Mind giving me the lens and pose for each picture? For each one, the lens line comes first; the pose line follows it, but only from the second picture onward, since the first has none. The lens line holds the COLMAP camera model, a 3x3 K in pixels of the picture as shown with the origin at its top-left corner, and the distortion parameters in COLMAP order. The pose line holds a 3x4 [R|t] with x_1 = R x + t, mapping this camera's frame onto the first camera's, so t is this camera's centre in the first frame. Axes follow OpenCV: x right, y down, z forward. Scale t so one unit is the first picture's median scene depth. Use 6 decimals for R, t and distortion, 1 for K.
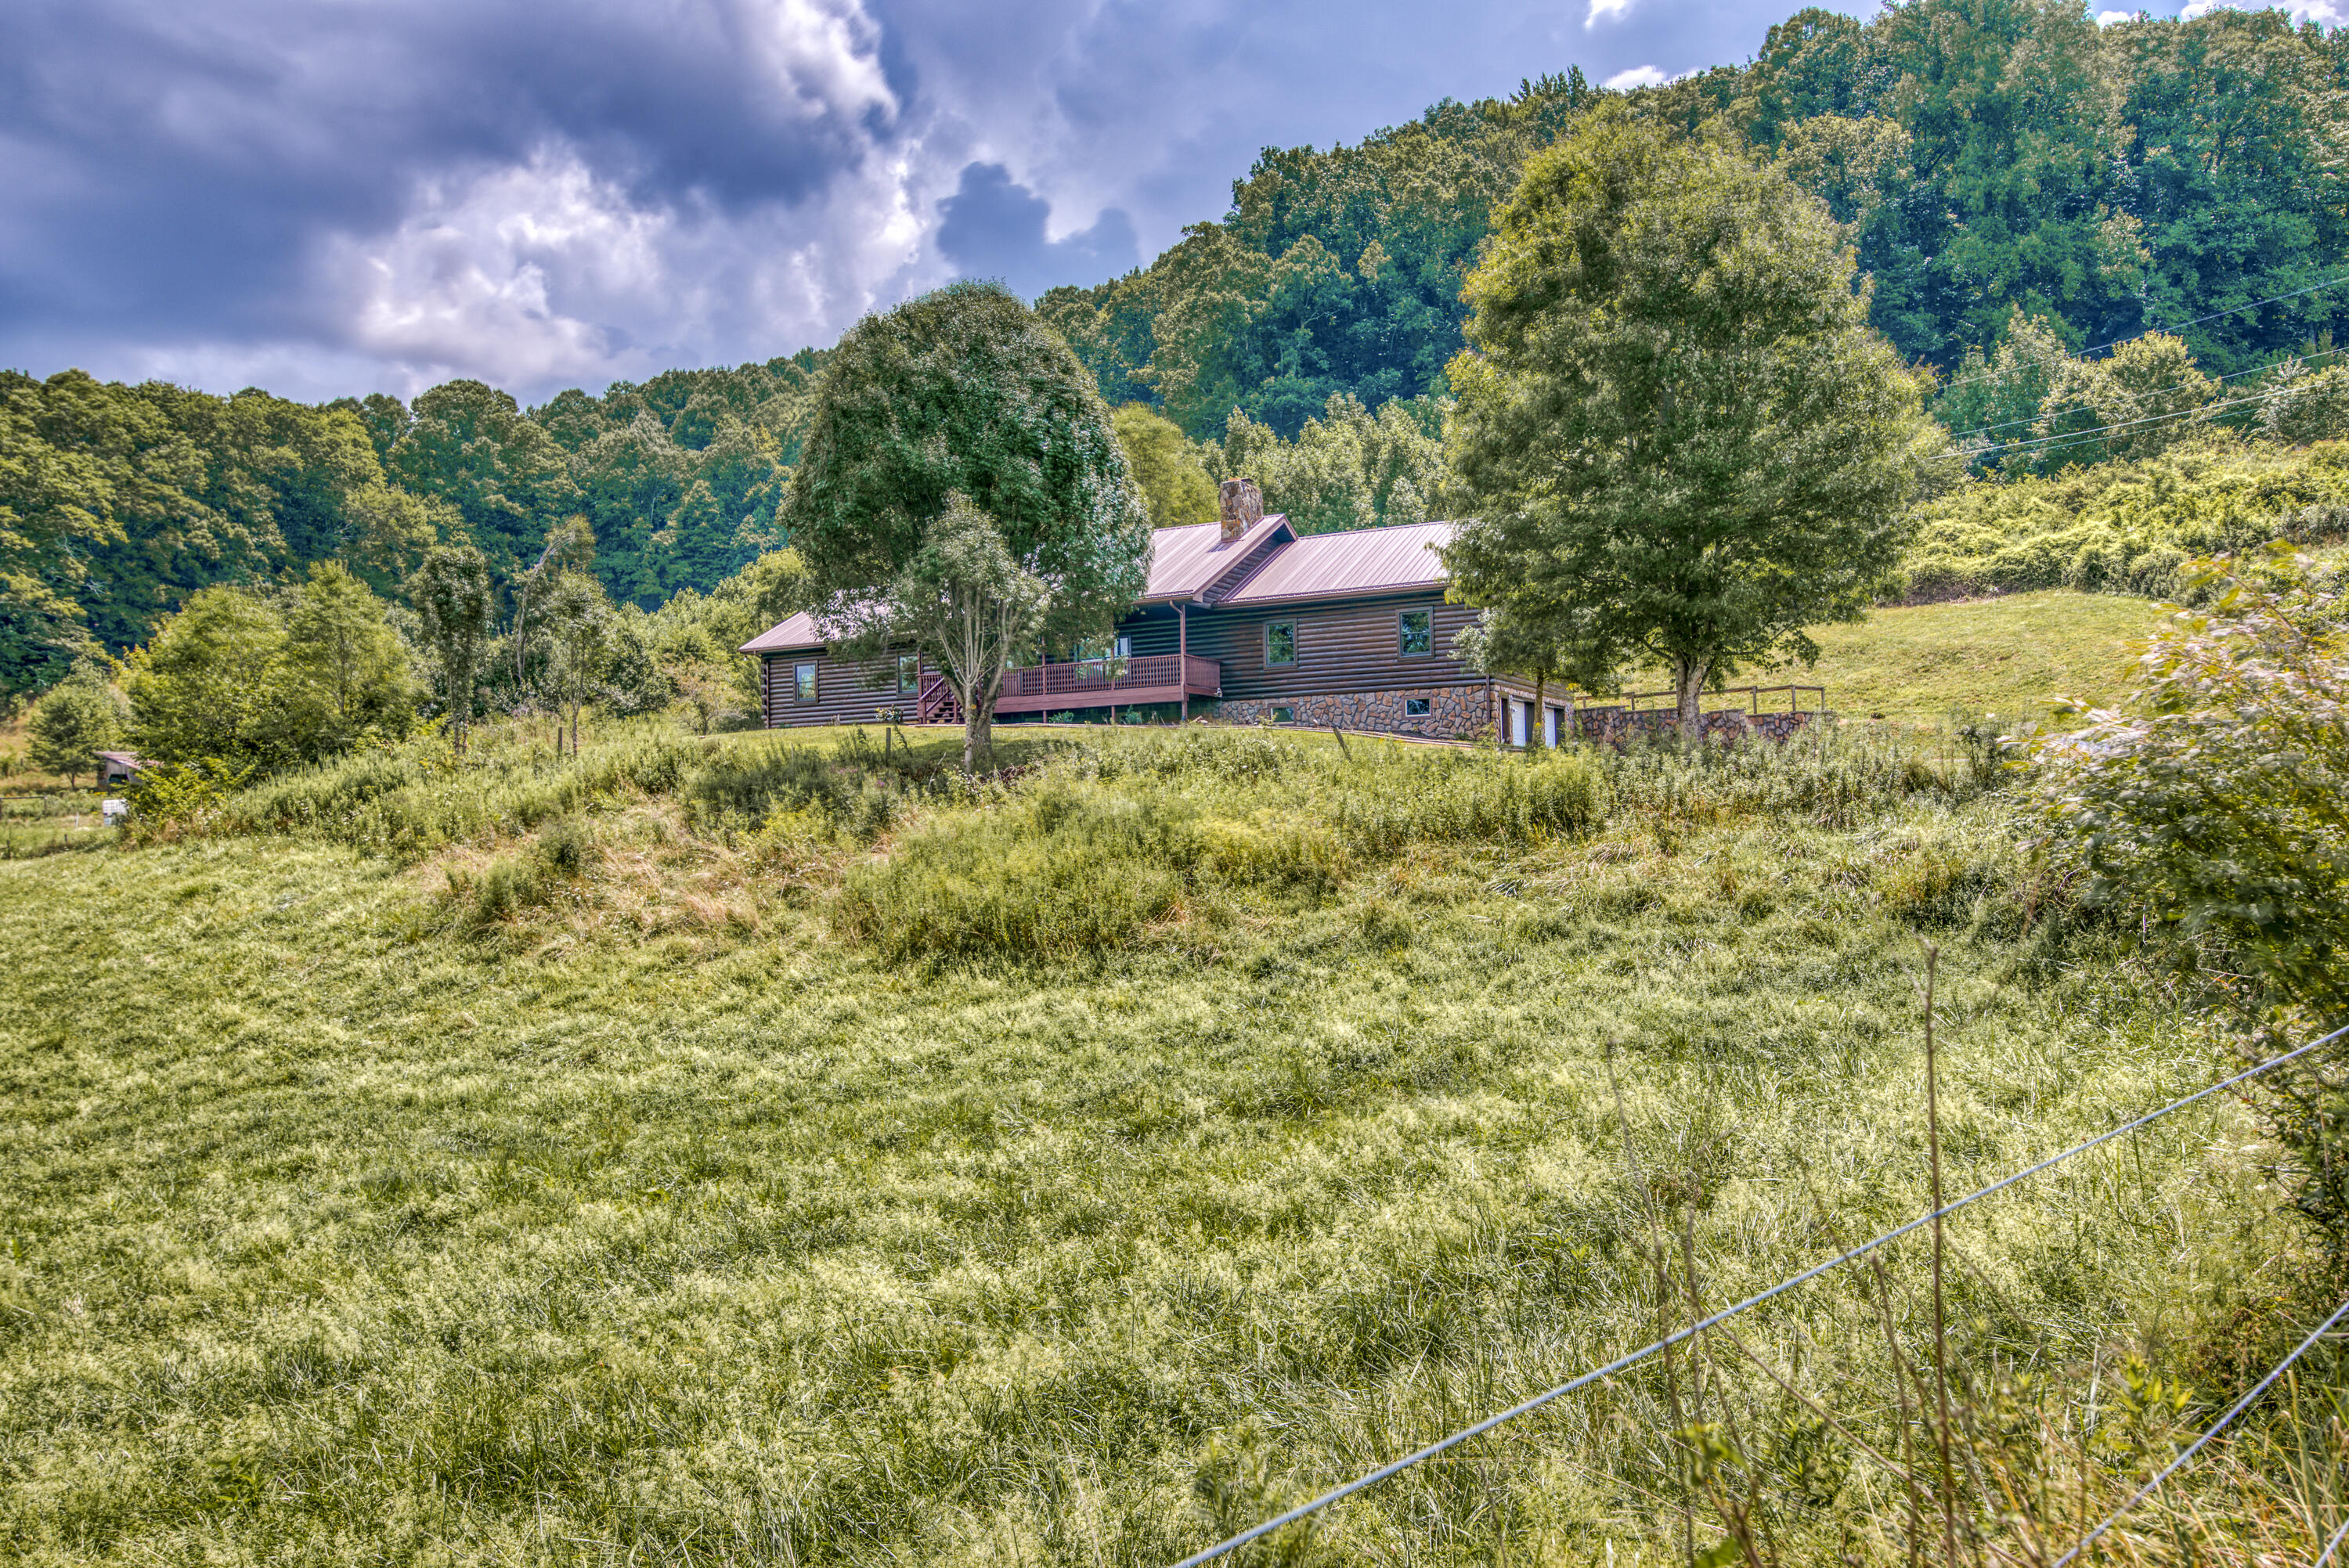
lens RADIAL K [[1634.1, 0, 1176.3], [0, 1634.1, 779.2], [0, 0, 1]] dist [-0.000857, 0.000329]
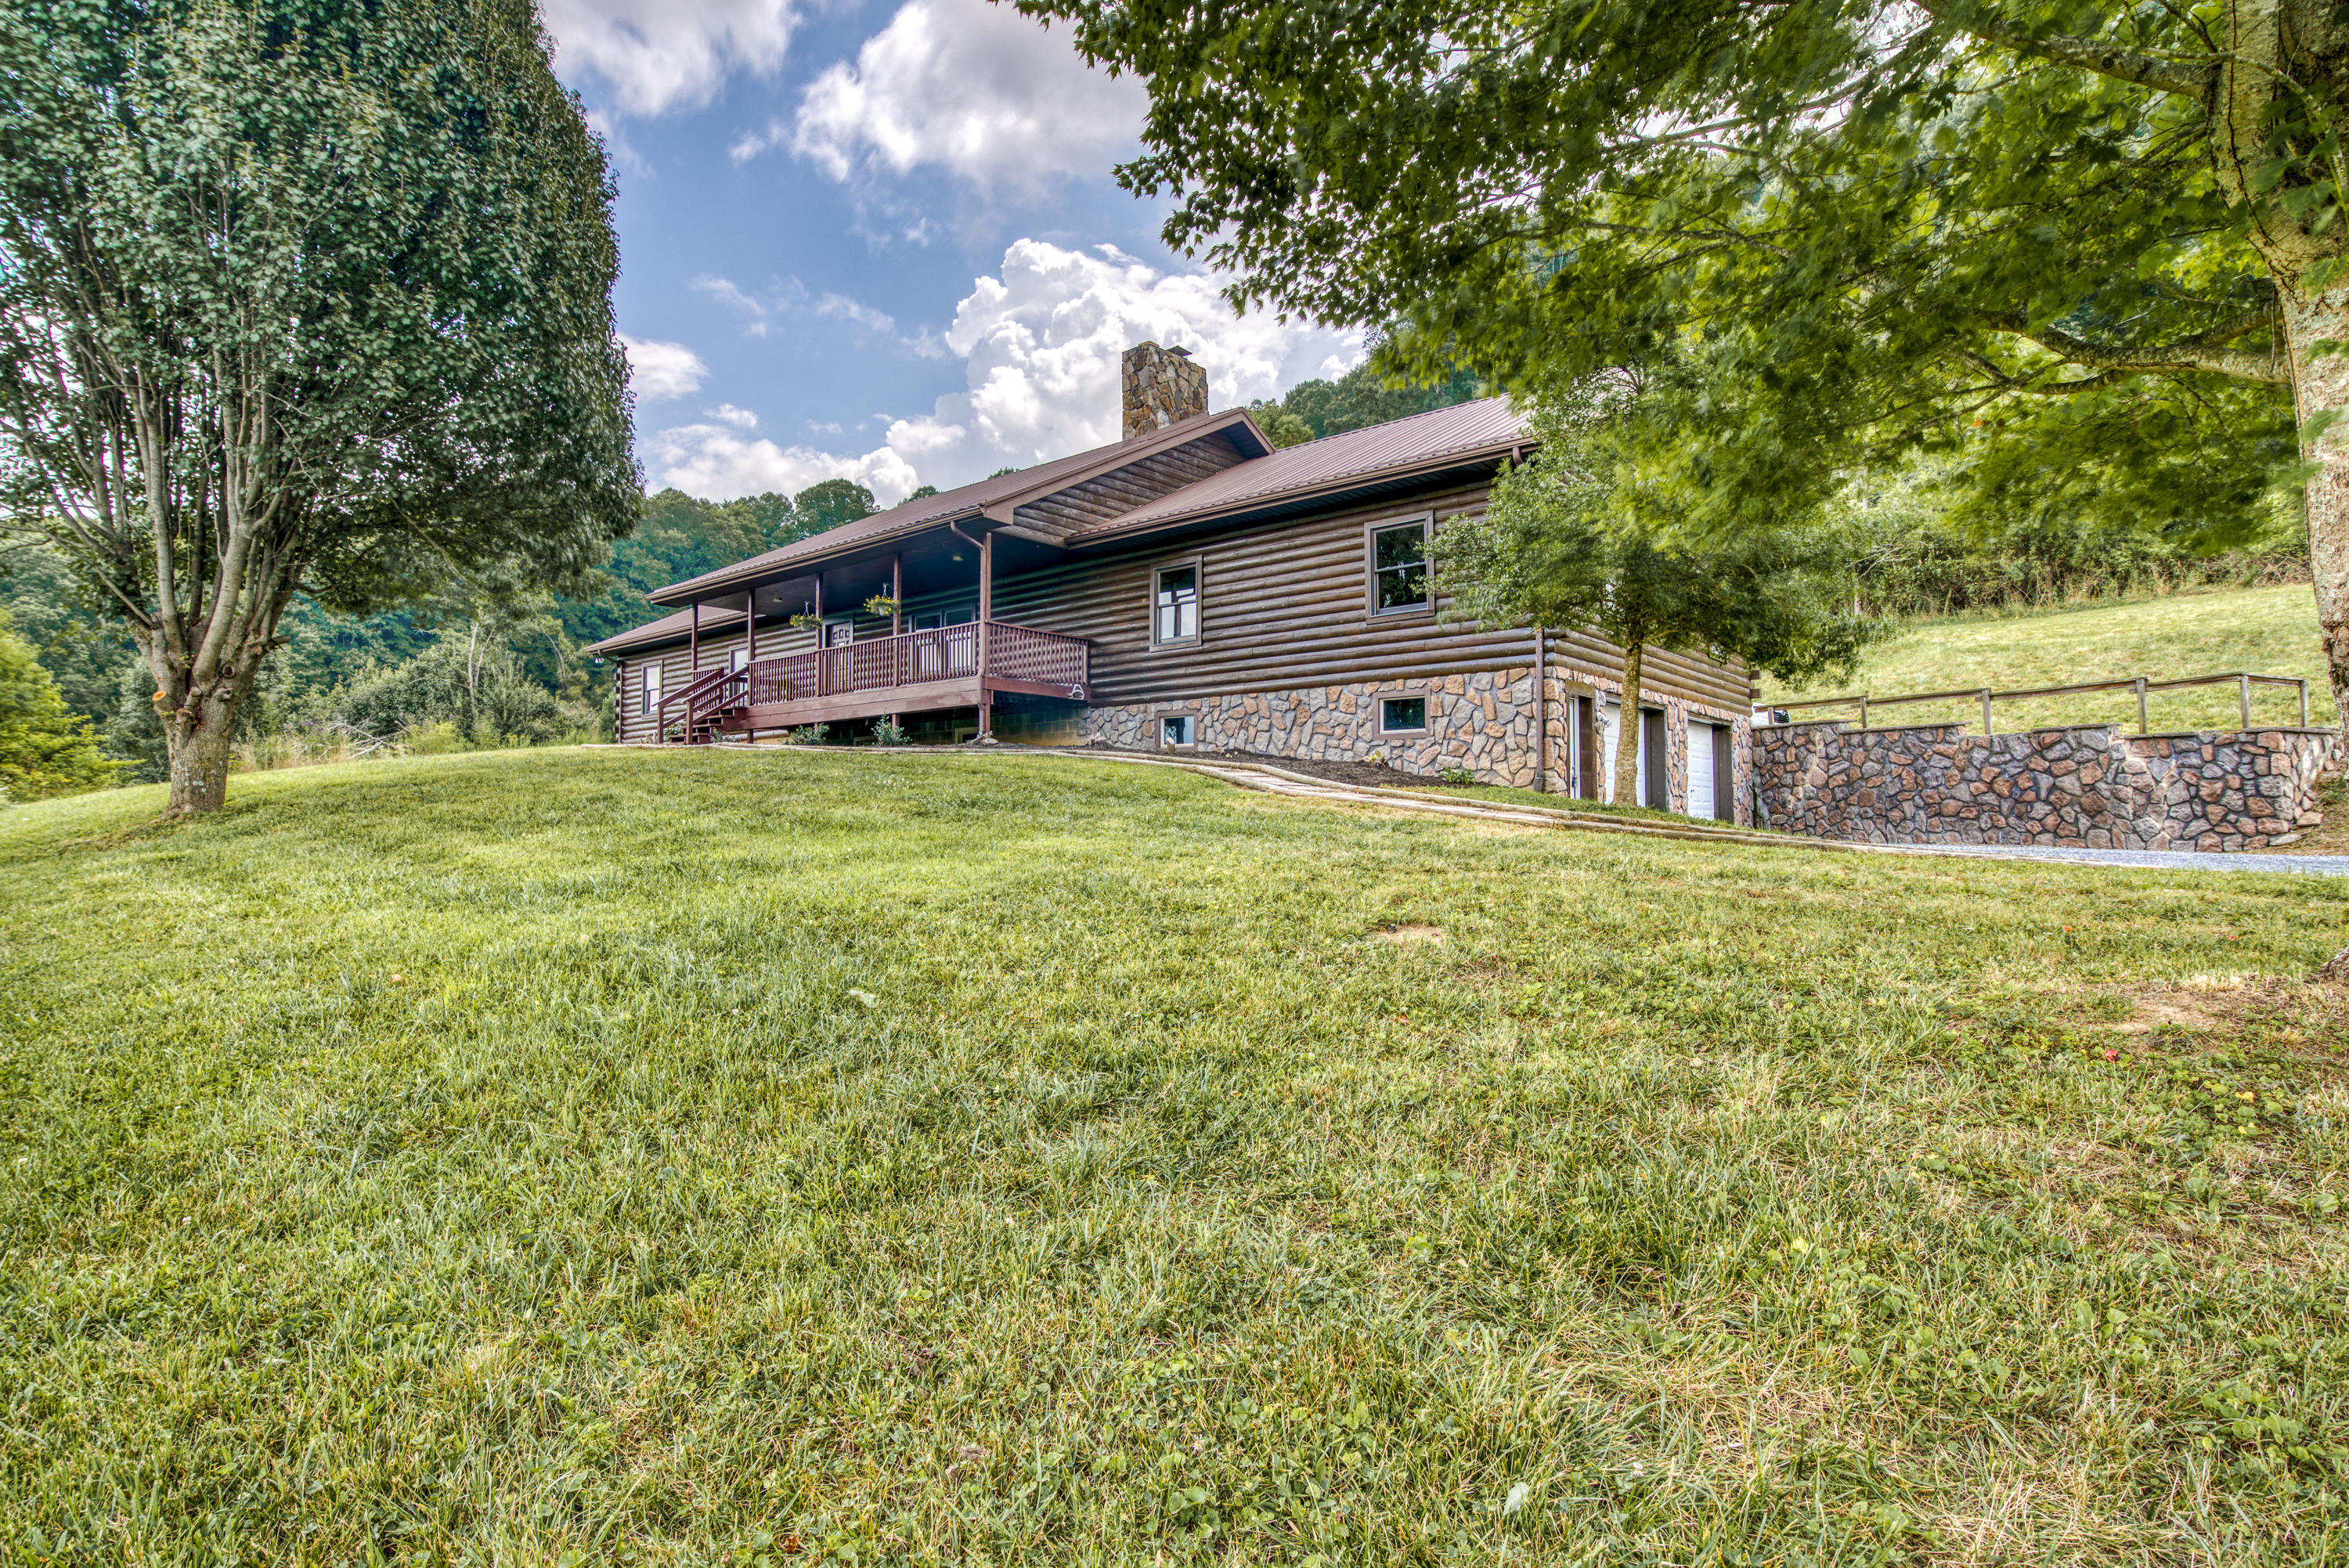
lens RADIAL K [[1199.9, 0, 1170.0], [0, 1199.9, 782.0], [0, 0, 1]] dist [0.002174, 0.000217]
pose [[0.971248, 0.013397, -0.237692, 0.161425], [-0.015934, 0.999835, -0.008758, -0.018259], [0.237535, 0.012294, 0.971301, 0.601880]]
